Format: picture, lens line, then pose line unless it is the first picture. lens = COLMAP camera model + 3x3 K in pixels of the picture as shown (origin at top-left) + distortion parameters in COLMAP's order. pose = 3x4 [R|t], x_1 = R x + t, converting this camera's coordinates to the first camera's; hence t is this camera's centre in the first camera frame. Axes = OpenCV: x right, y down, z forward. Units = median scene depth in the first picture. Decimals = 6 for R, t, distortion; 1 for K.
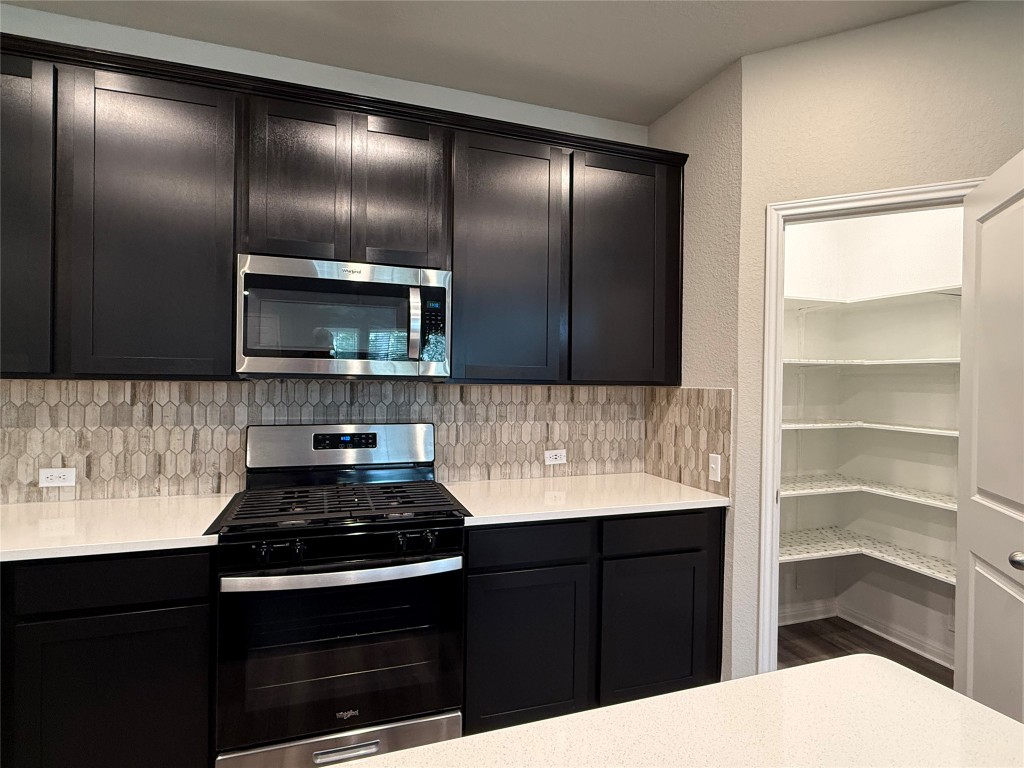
lens RADIAL K [[539.5, 0, 510.1], [0, 539.5, 381.7], [0, 0, 1]] dist [-0.001155, 0.001748]
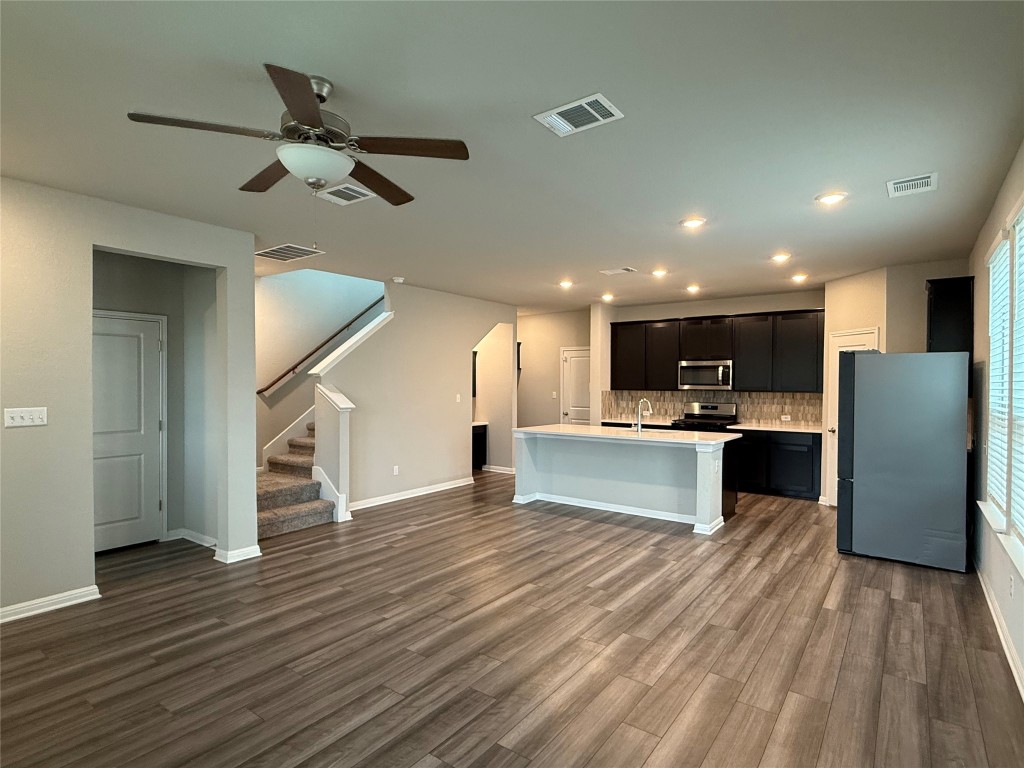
lens RADIAL K [[539.5, 0, 511.6], [0, 539.5, 386.8], [0, 0, 1]] dist [-0.001155, 0.001748]
pose [[0.570808, -0.005546, -0.821065, 1.699429], [0.000807, 0.999980, -0.006193, -0.006659], [0.821083, 0.002872, 0.570801, -1.909089]]
